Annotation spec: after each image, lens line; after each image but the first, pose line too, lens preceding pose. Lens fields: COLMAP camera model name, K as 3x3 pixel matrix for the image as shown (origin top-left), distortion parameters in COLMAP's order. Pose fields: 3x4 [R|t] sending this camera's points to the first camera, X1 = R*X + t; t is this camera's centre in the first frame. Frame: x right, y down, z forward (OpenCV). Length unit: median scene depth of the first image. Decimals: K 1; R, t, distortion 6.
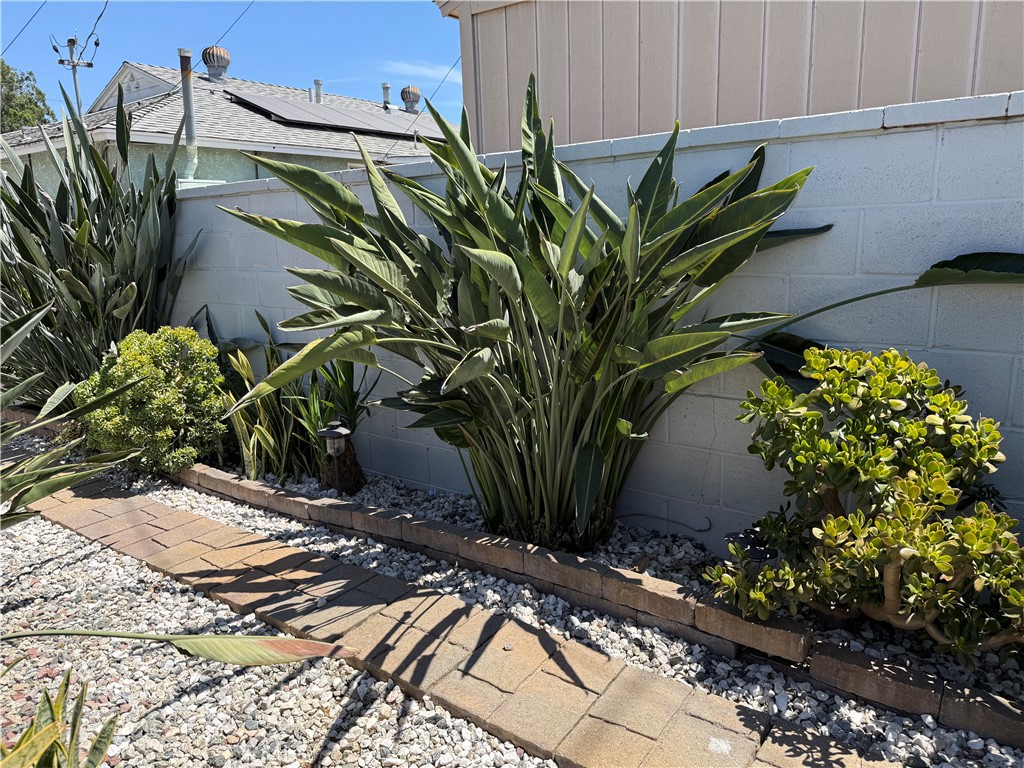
lens RADIAL K [[726.8, 0, 490.2], [0, 726.8, 381.7], [0, 0, 1]] dist [0.011242, -0.016752]
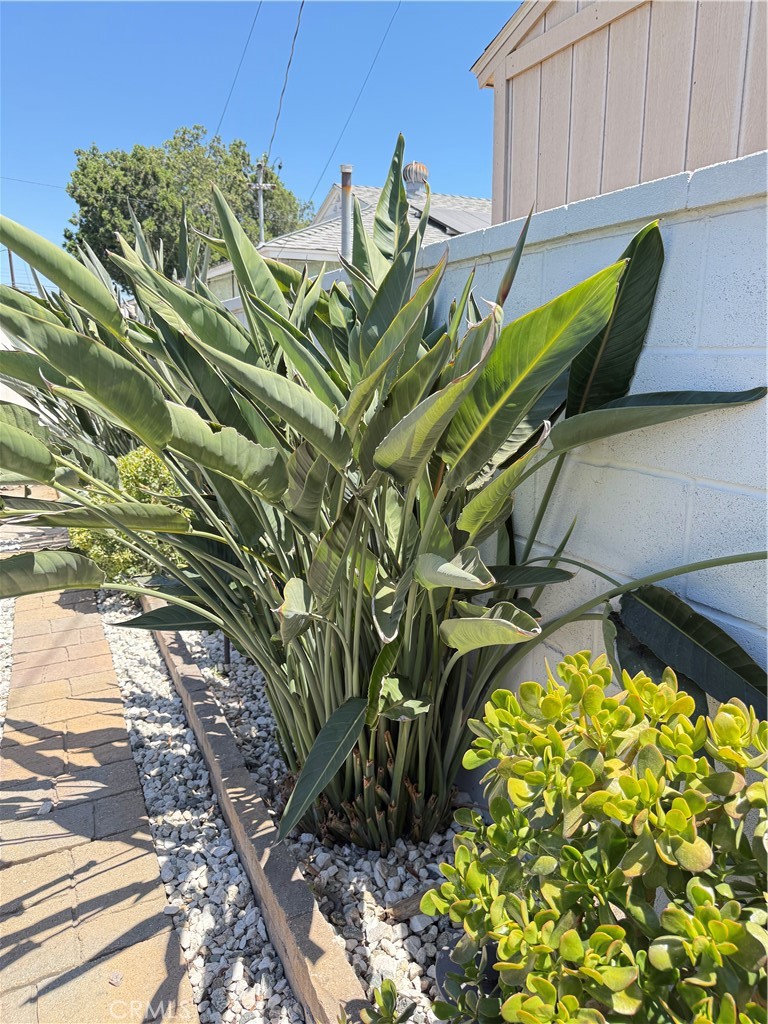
lens RADIAL K [[726.8, 0, 384.1], [0, 726.8, 508.4], [0, 0, 1]] dist [0.011242, -0.016752]
pose [[0.890465, 0.130641, -0.435896, 0.405456], [-0.125449, 0.991260, 0.040816, -0.109287], [0.437418, 0.018337, 0.899071, 0.408074]]
